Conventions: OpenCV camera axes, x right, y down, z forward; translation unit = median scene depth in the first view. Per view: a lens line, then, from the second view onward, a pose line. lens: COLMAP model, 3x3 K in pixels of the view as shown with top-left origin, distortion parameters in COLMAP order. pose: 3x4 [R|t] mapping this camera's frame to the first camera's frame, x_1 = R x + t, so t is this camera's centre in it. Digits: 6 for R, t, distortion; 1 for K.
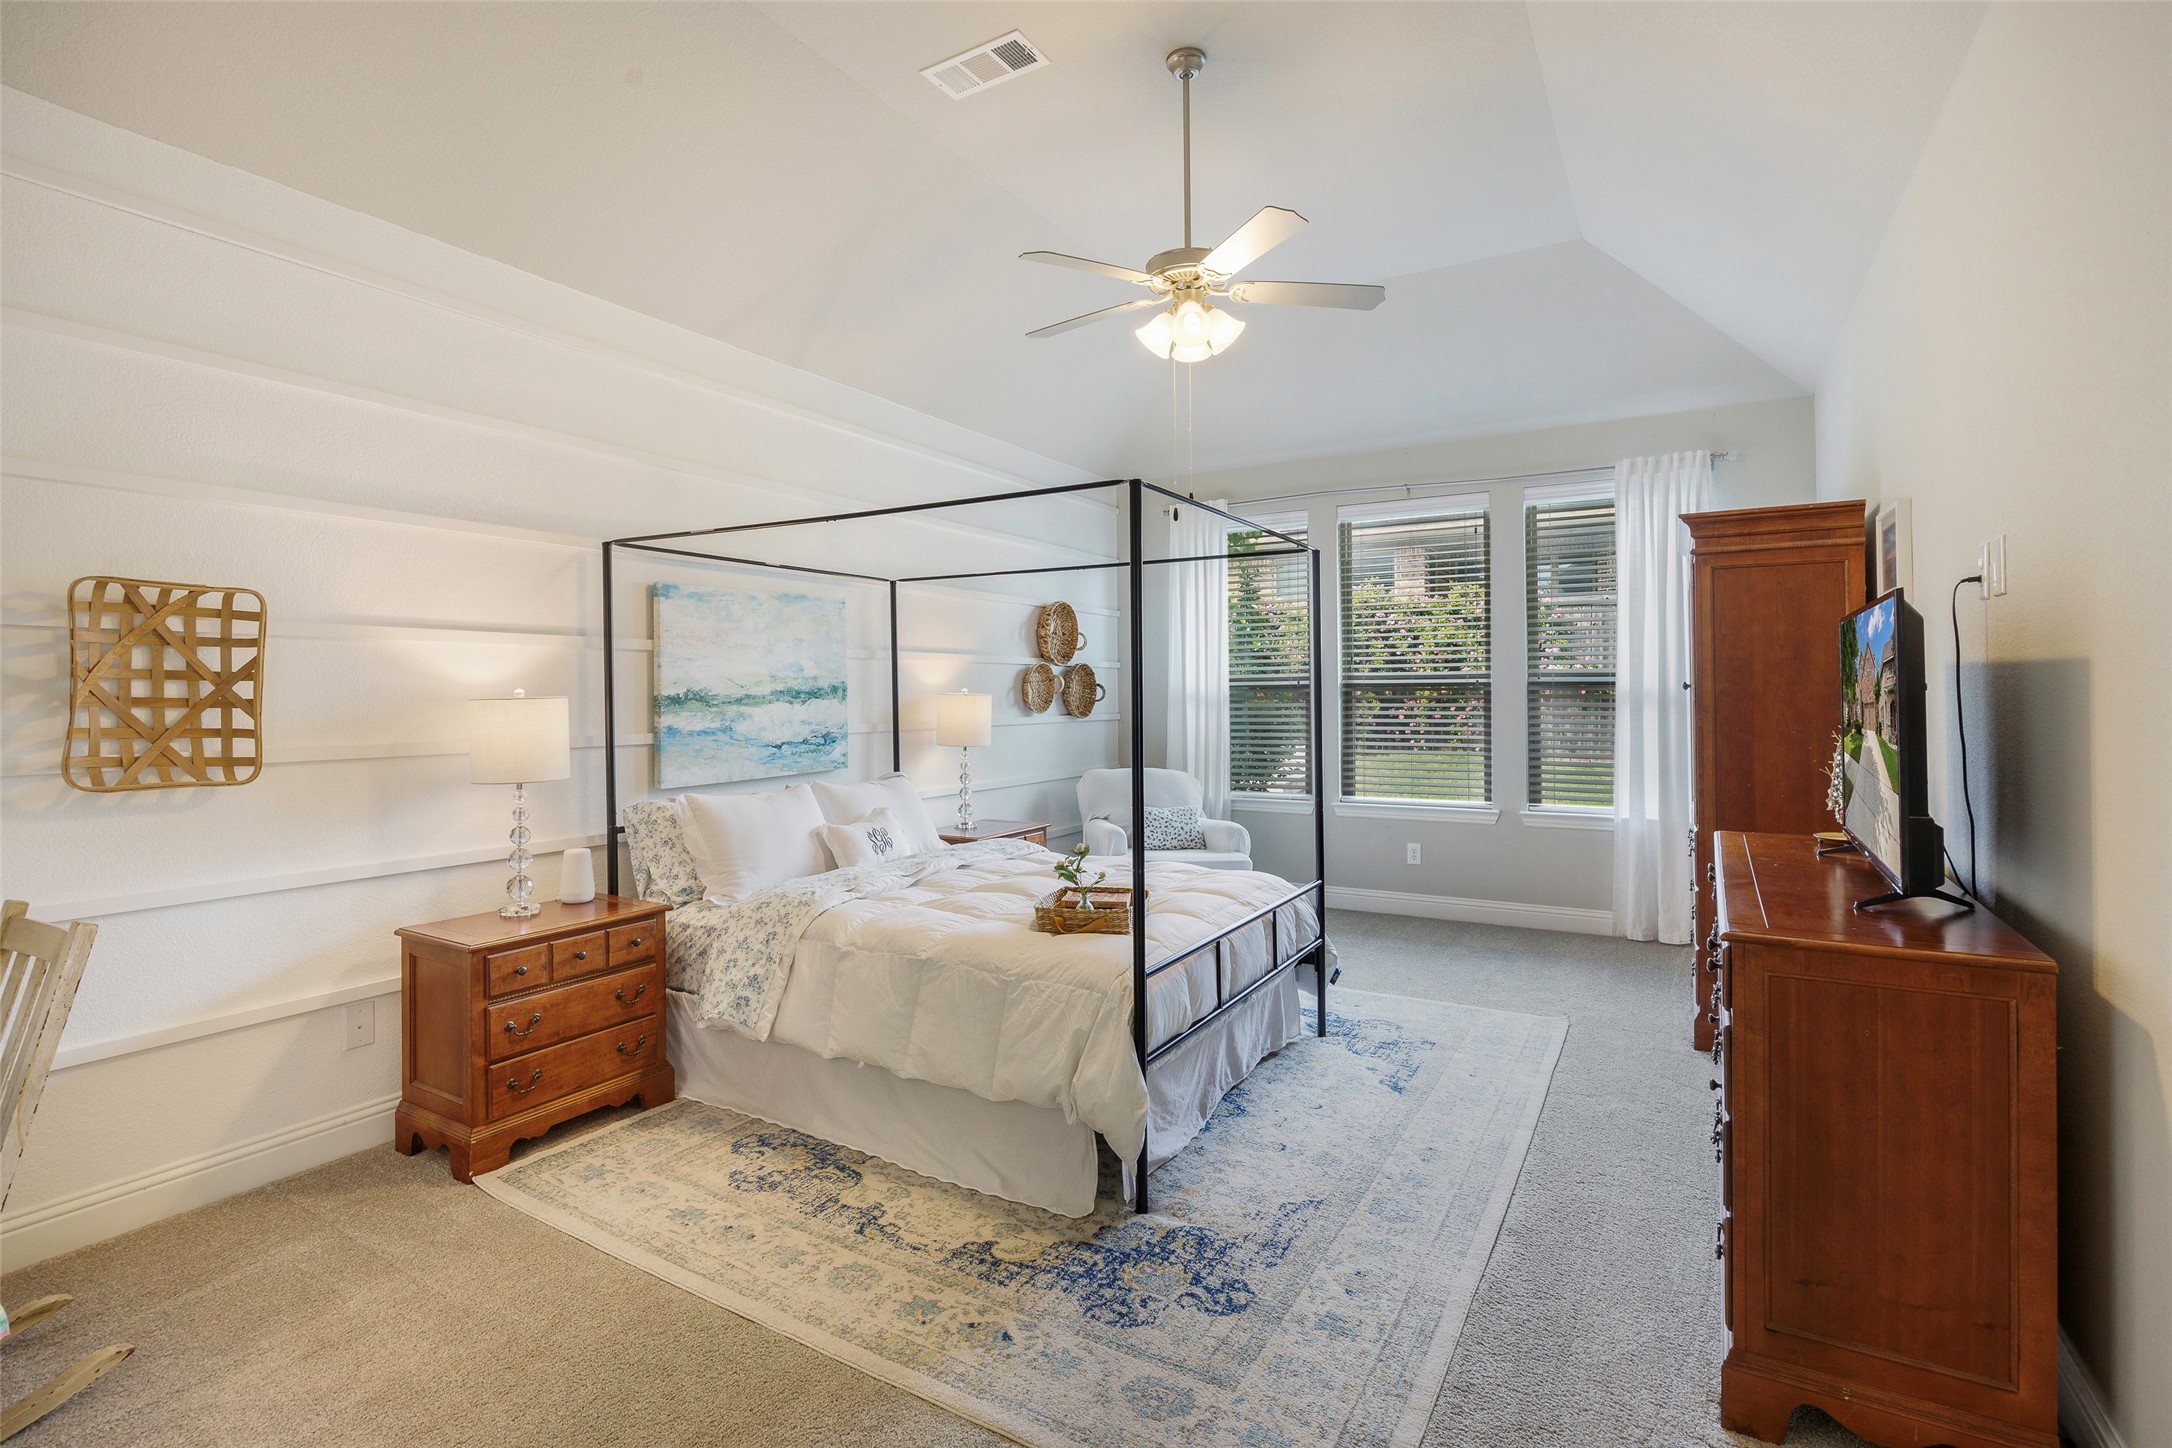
lens RADIAL K [[1057.3, 0, 1060.1], [0, 1057.3, 671.1], [0, 0, 1]] dist [-0.014126, 0.001003]
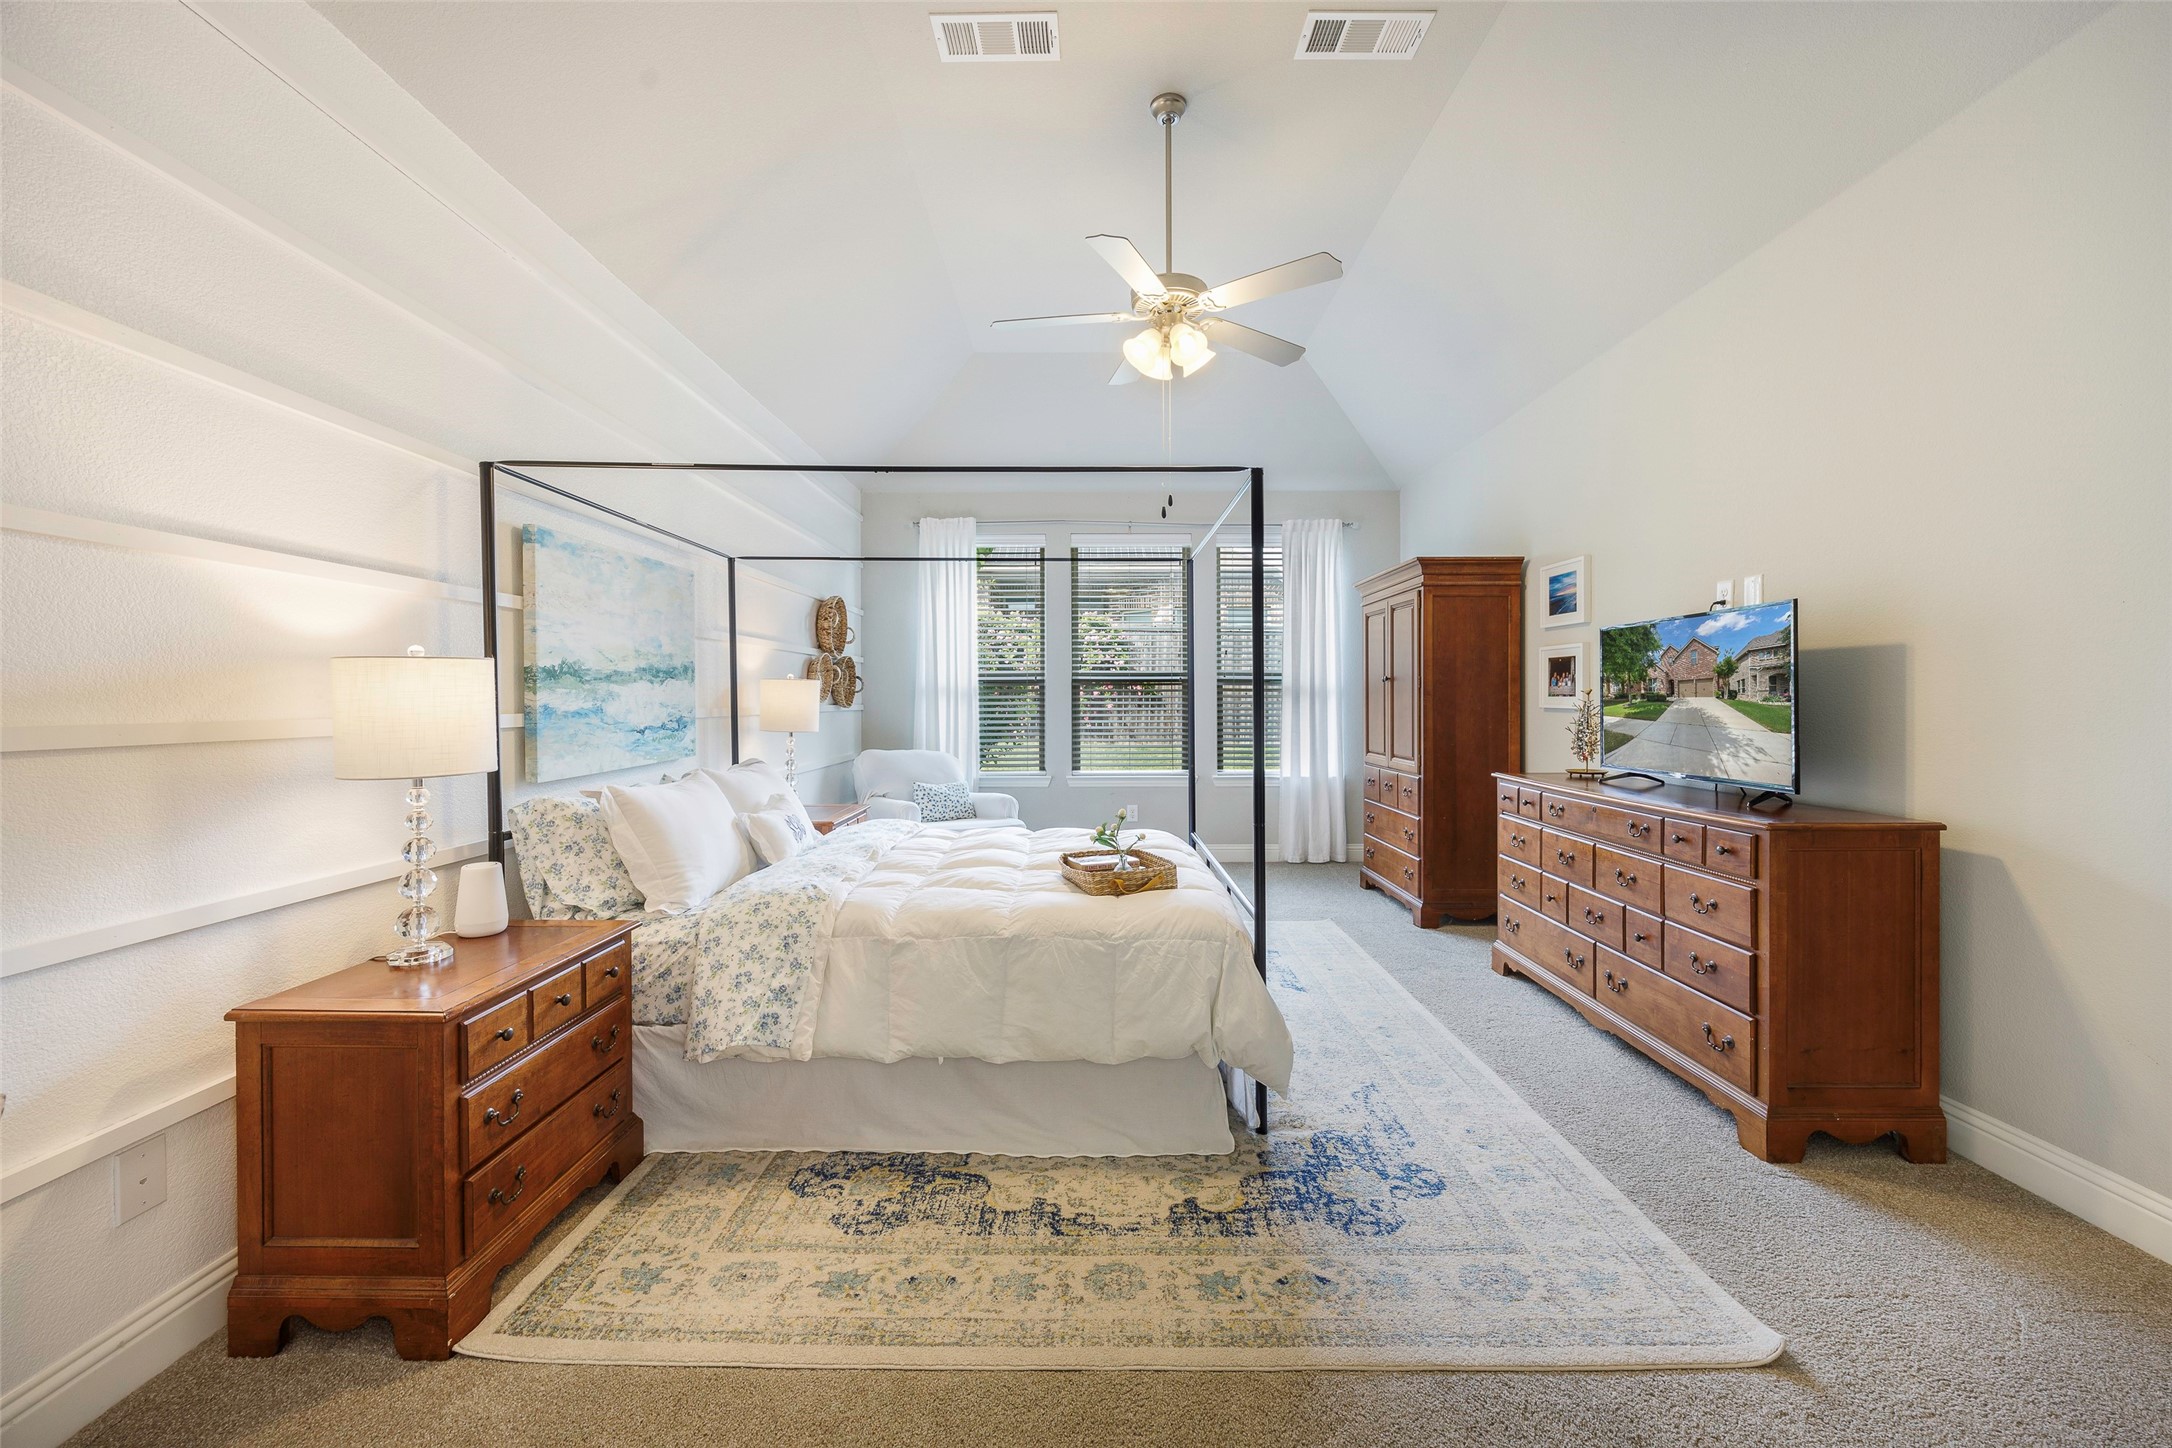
lens RADIAL K [[852.0, 0, 1100.6], [0, 852.0, 697.0], [0, 0, 1]] dist [-0.004988, 0.000309]
pose [[0.846982, 0.007042, 0.531574, -0.429386], [-0.015570, 0.999812, 0.011563, 0.038391], [-0.531393, -0.018070, 0.846933, 0.269969]]
